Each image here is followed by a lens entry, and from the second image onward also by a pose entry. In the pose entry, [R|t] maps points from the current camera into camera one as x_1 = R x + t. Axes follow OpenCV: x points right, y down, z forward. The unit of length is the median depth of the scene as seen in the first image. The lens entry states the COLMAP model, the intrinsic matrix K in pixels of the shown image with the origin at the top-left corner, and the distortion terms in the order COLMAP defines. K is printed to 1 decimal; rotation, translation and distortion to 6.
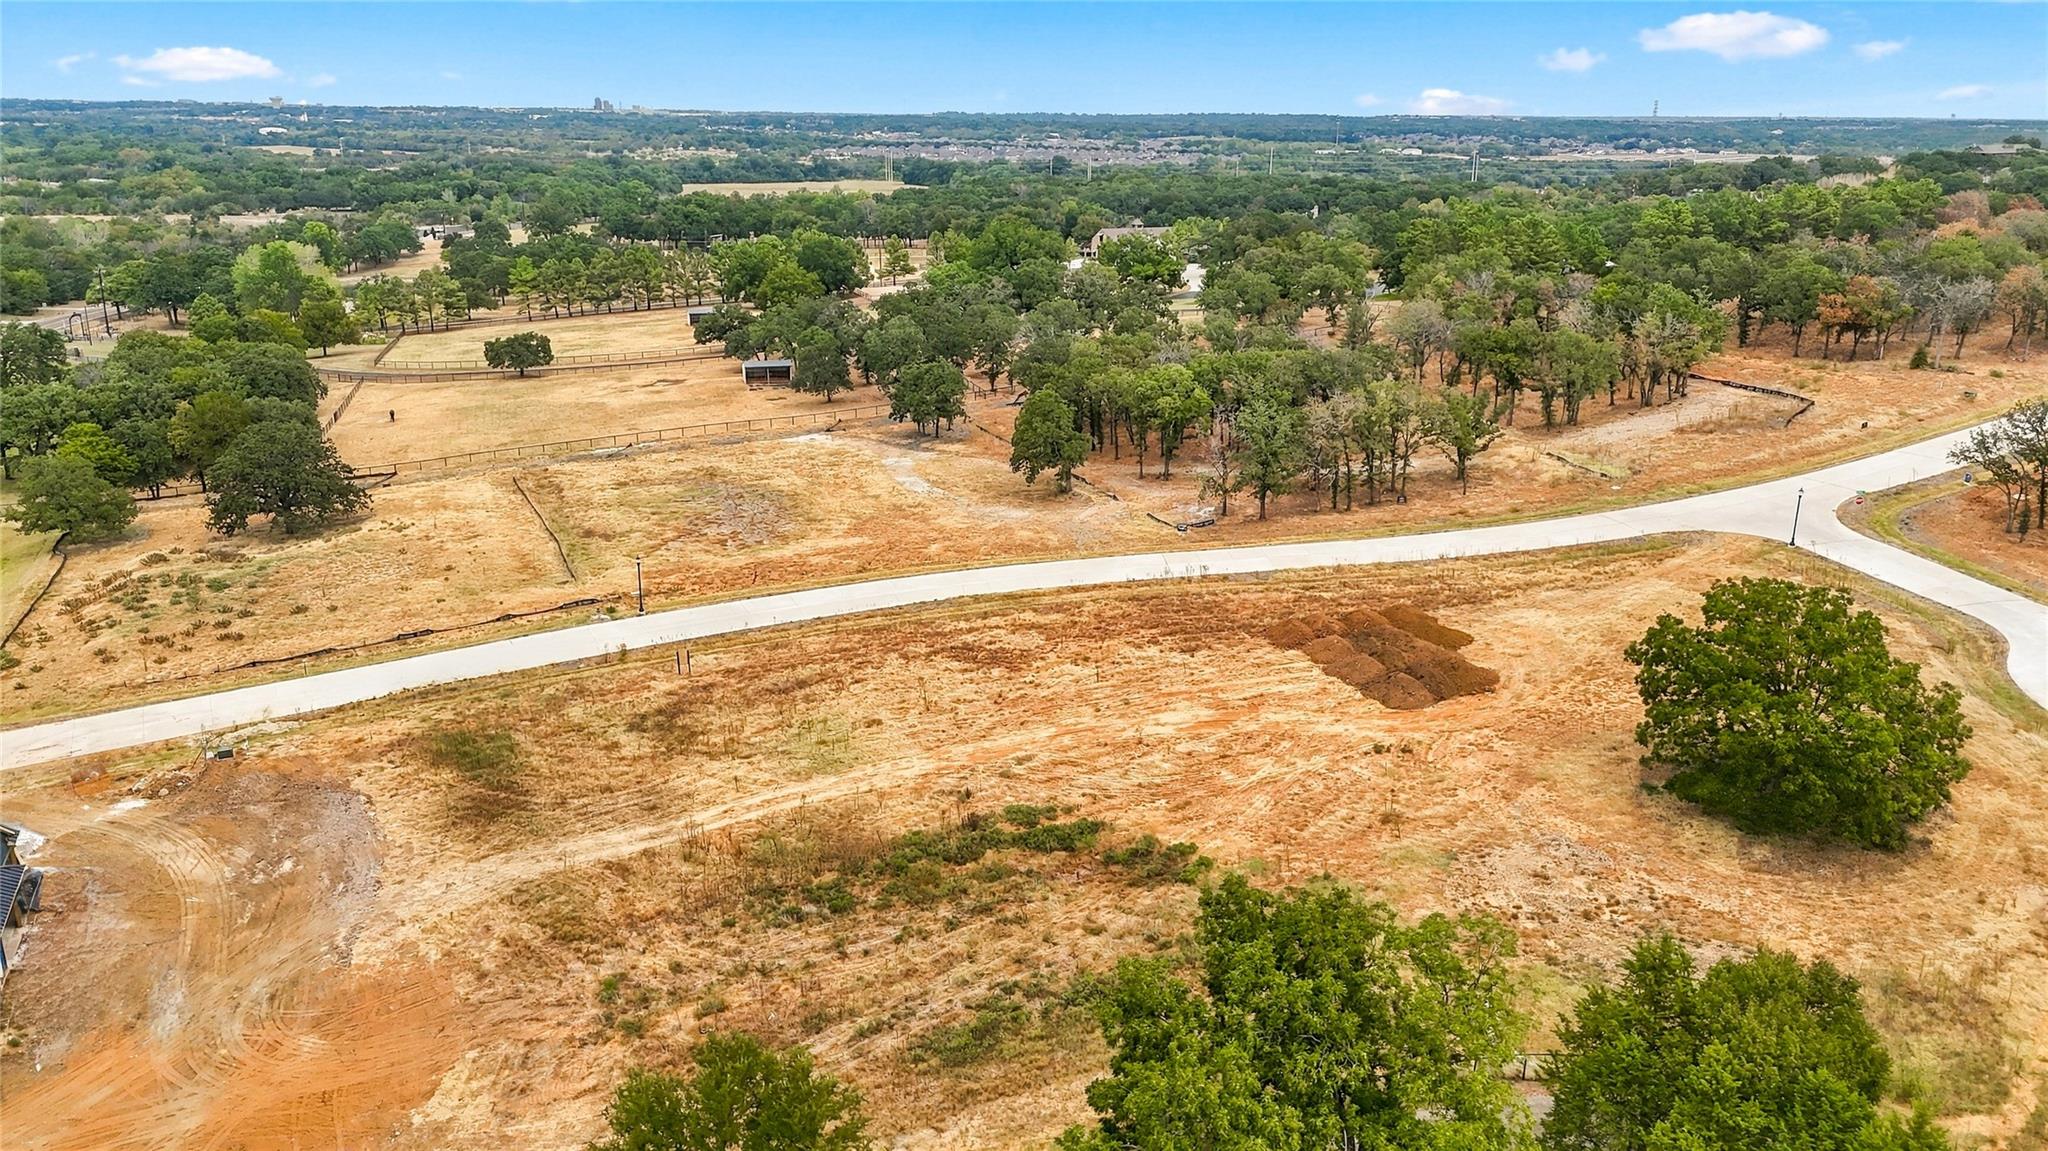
lens RADIAL K [[1505.3, 0, 1024.0], [0, 1505.3, 575.5], [0, 0, 1]] dist [0.067439, -0.073216]
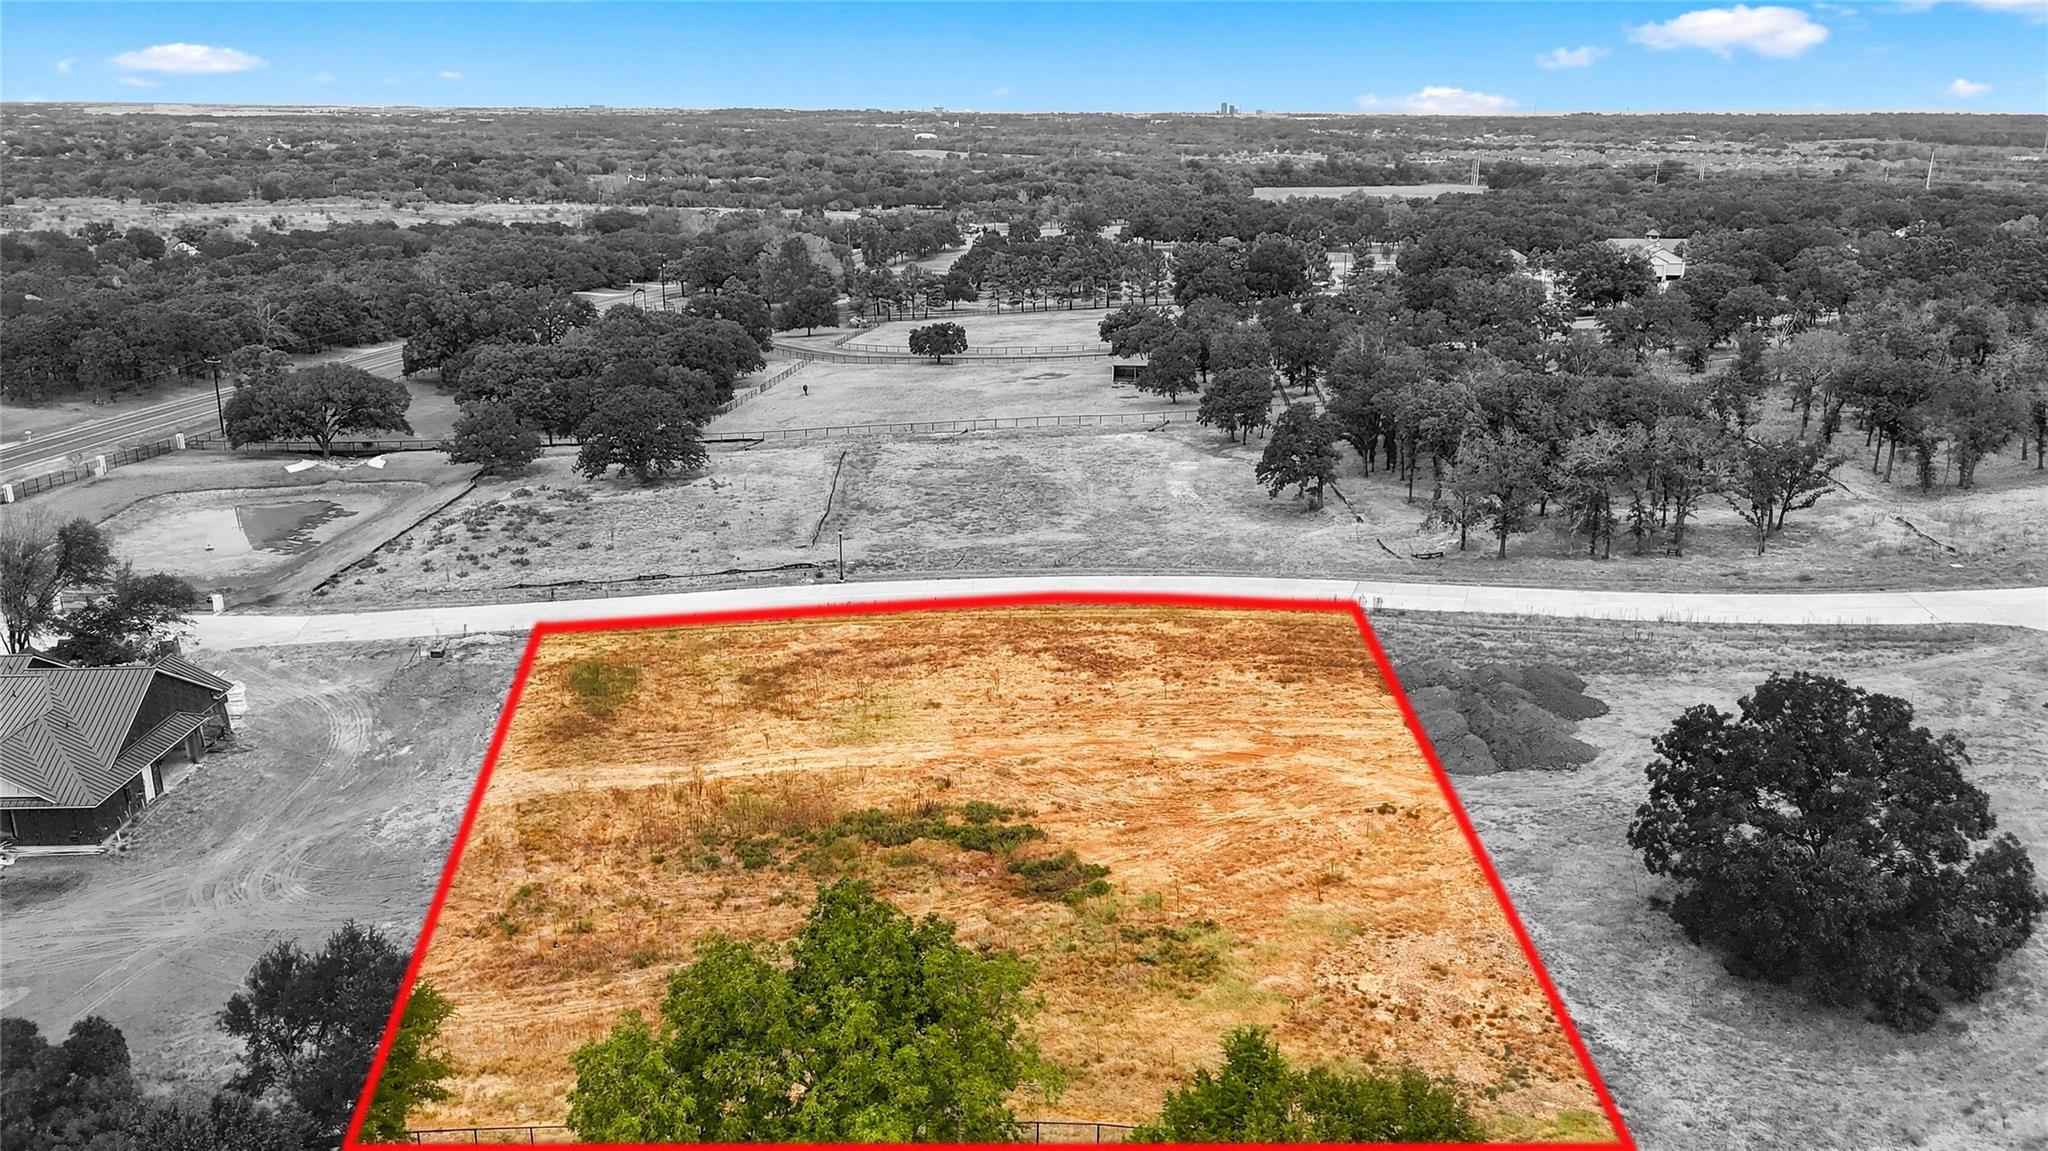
lens RADIAL K [[1505.3, 0, 1024.0], [0, 1505.3, 575.5], [0, 0, 1]] dist [0.067439, -0.073216]
pose [[0.925015, 0.109493, -0.363812, 0.219260], [-0.110333, 0.993722, 0.018543, -0.011523], [0.363558, 0.022987, 0.931288, 0.040538]]
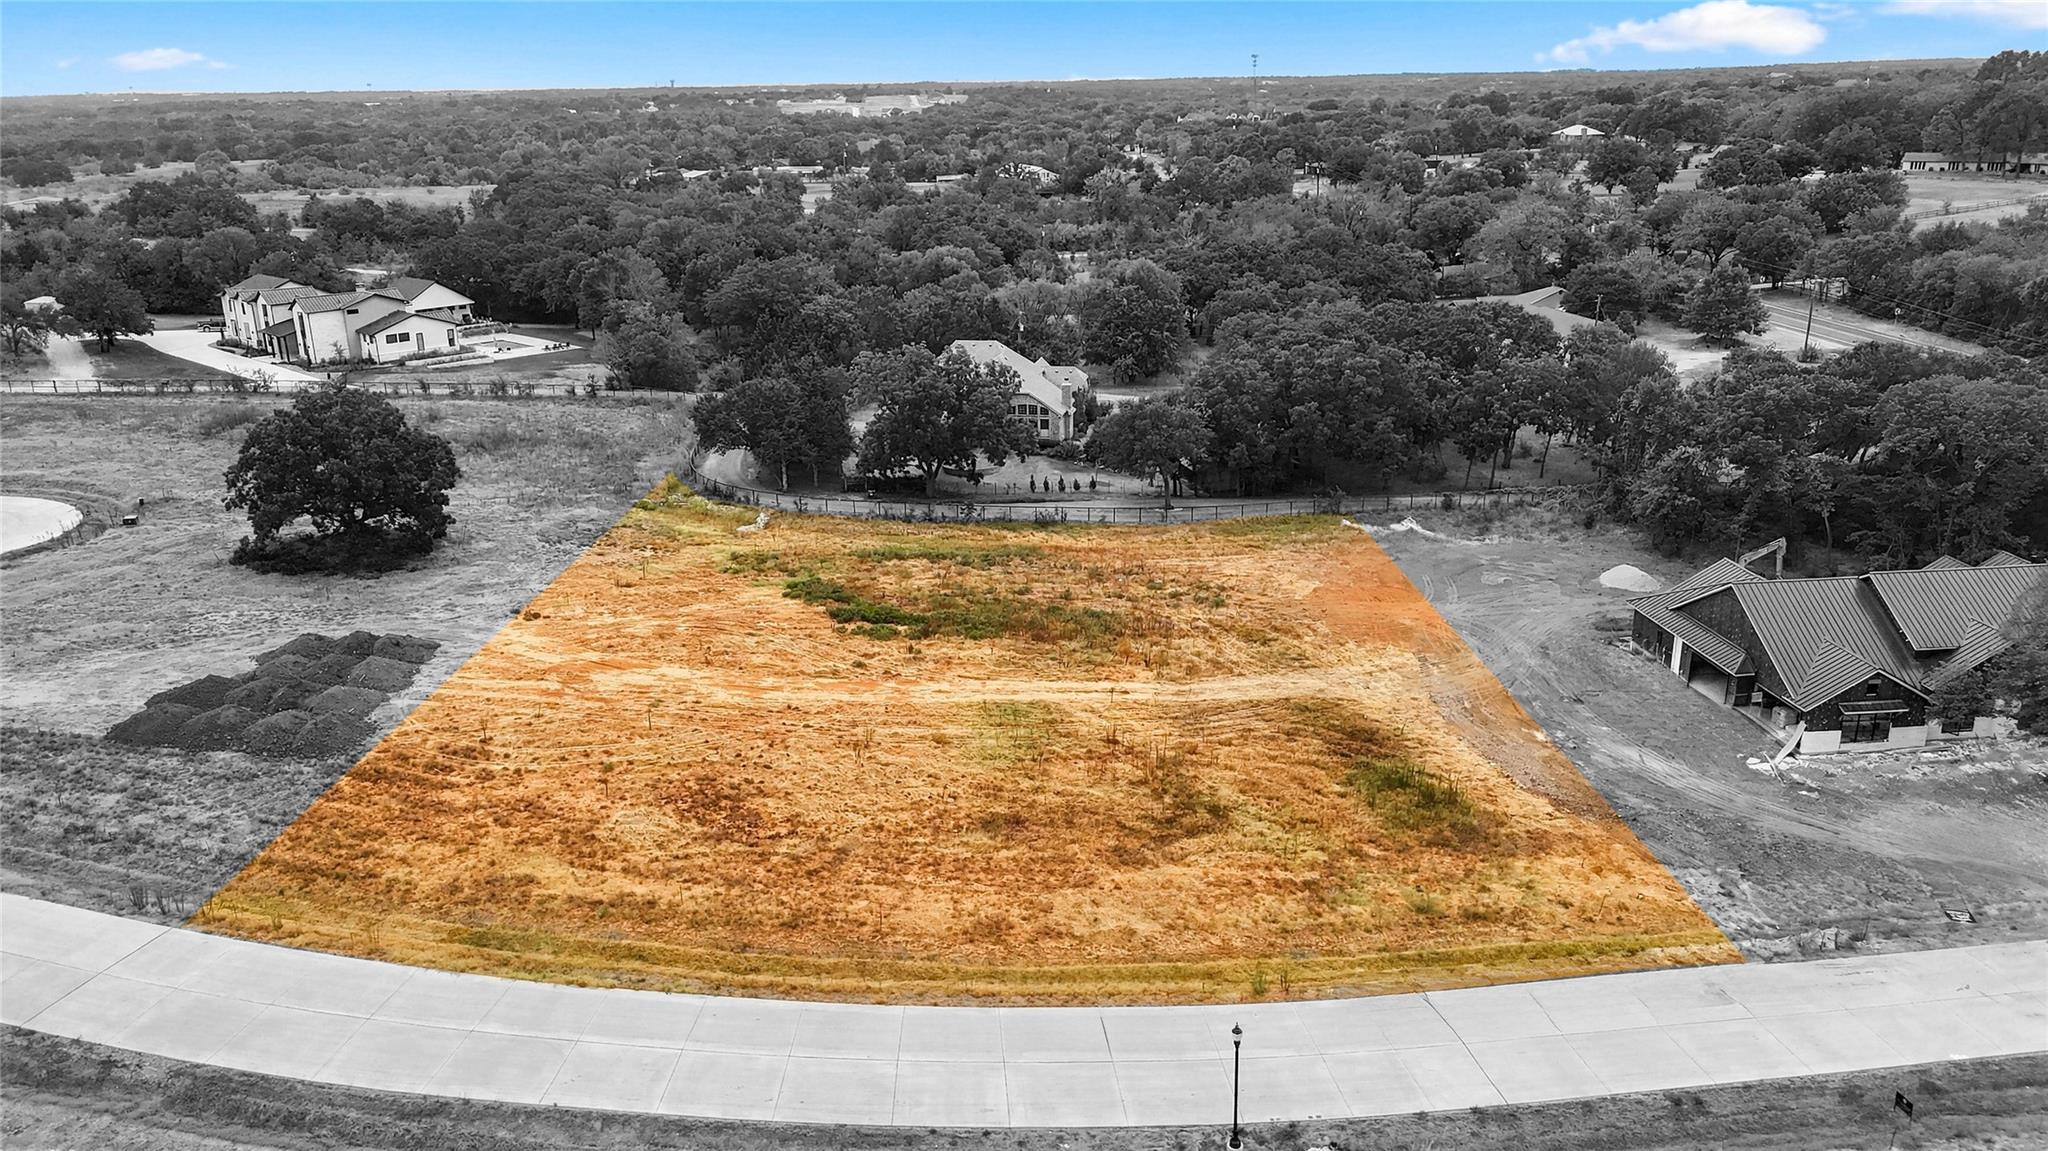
lens RADIAL K [[1505.3, 0, 1024.0], [0, 1505.3, 575.5], [0, 0, 1]] dist [0.067439, -0.073216]
pose [[-0.945953, -0.094802, 0.310137, -0.266305], [0.097568, 0.828819, 0.550944, -0.292226], [-0.309278, 0.551427, -0.774775, 1.068622]]
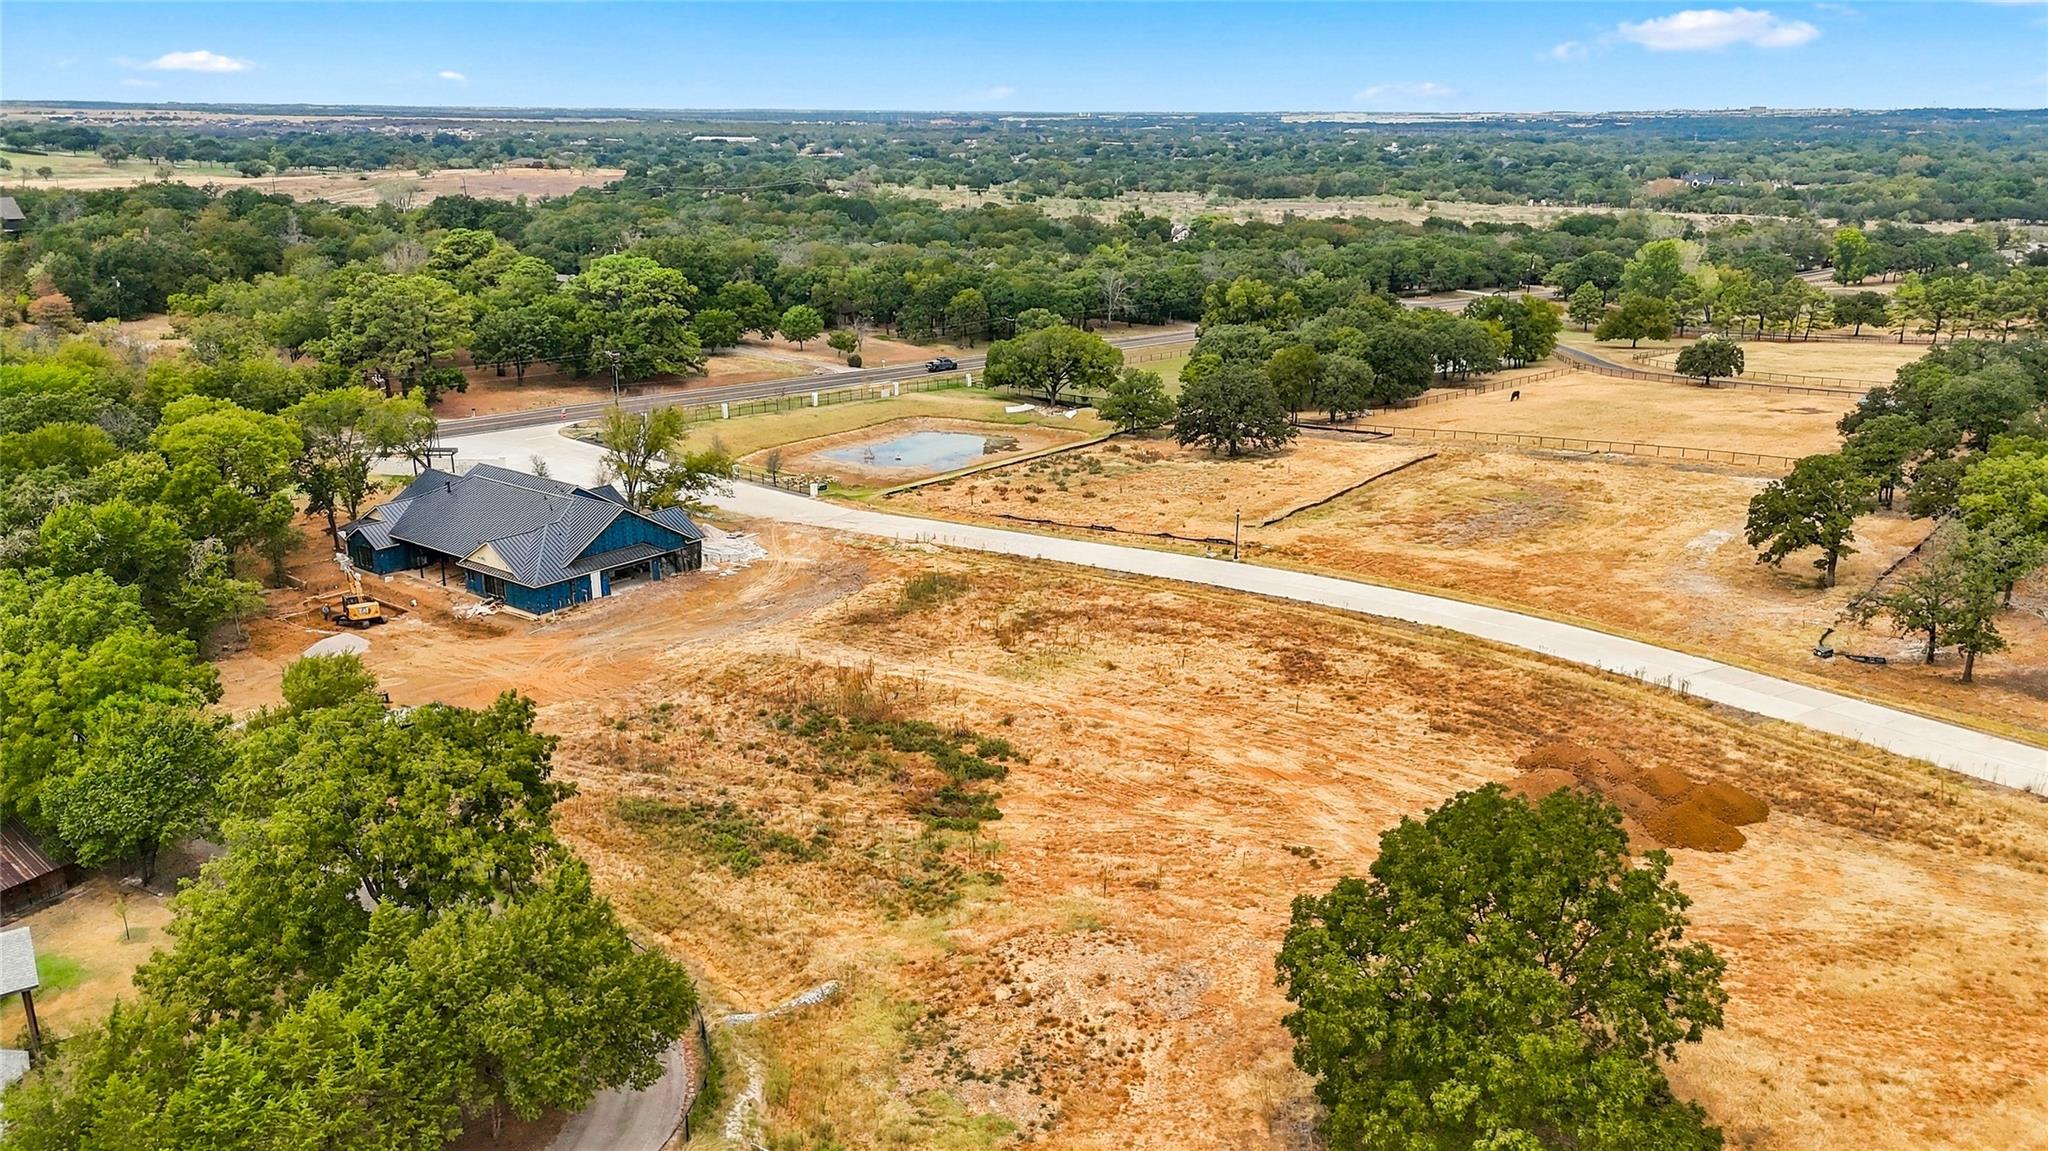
lens RADIAL K [[1505.3, 0, 1024.0], [0, 1505.3, 575.5], [0, 0, 1]] dist [0.067439, -0.073216]
pose [[0.465906, 0.253722, -0.847677, 0.524059], [-0.258002, 0.955332, 0.144140, -0.071238], [0.846384, 0.151547, 0.510556, 0.258004]]
